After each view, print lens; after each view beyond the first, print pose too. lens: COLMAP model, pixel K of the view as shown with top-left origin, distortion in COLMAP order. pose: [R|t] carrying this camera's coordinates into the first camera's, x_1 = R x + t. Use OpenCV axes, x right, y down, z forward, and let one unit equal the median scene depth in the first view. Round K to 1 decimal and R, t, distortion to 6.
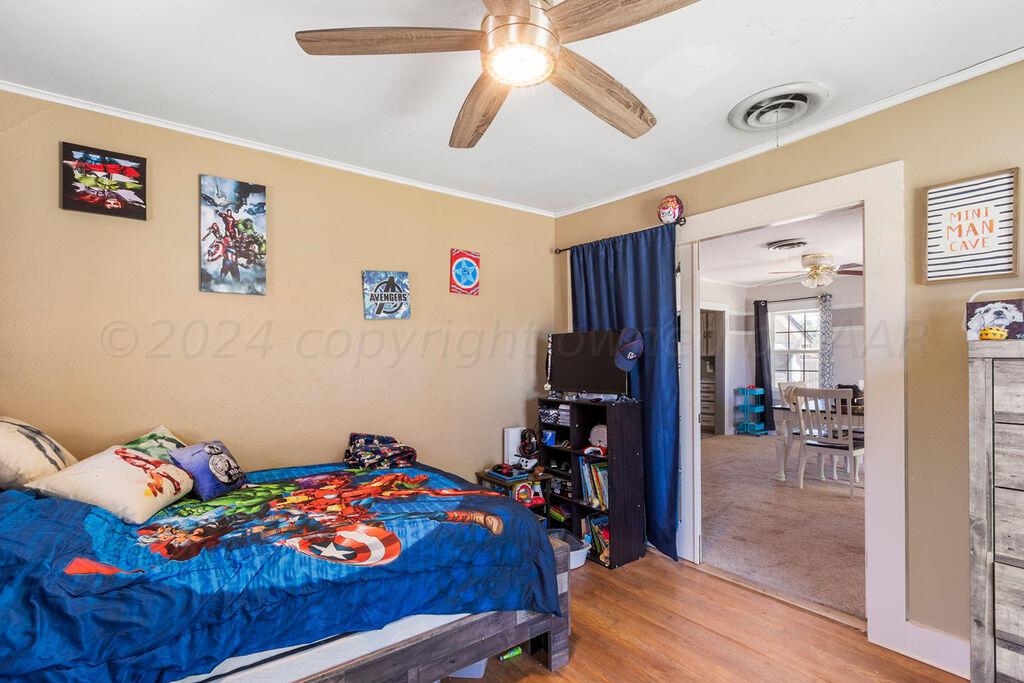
lens RADIAL K [[488.8, 0, 510.2], [0, 488.8, 364.7], [0, 0, 1]] dist [0.016654, -0.000207]
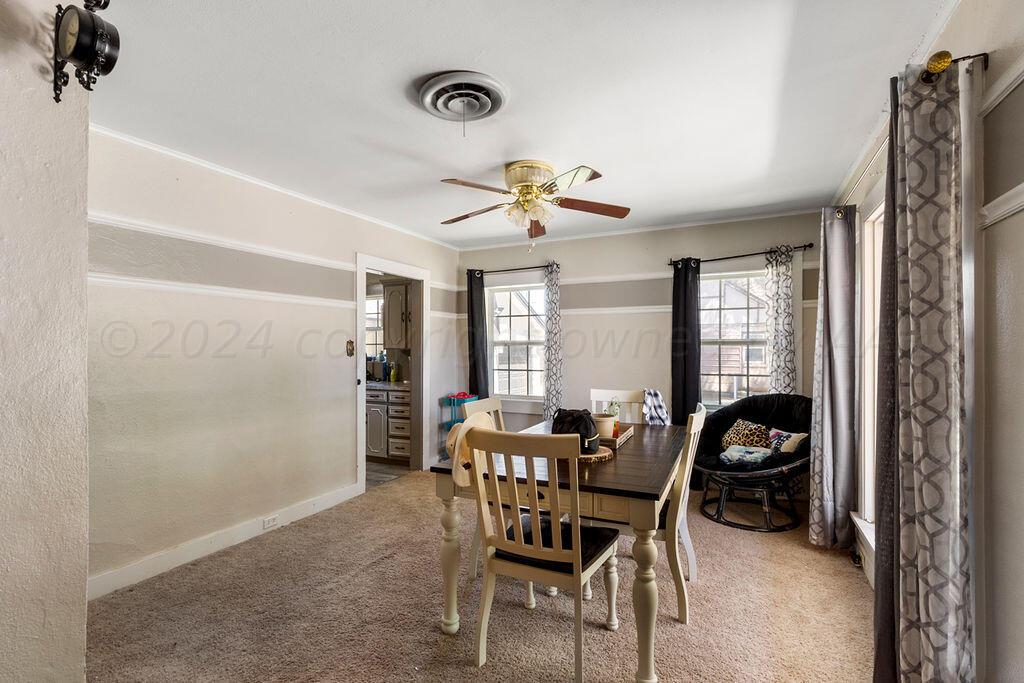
lens RADIAL K [[488.8, 0, 510.2], [0, 488.8, 364.7], [0, 0, 1]] dist [0.016654, -0.000207]
pose [[0.897326, -0.009688, 0.441263, 0.254260], [0.000794, 0.999793, 0.020337, -0.009992], [-0.441368, -0.017899, 0.897147, 0.362813]]
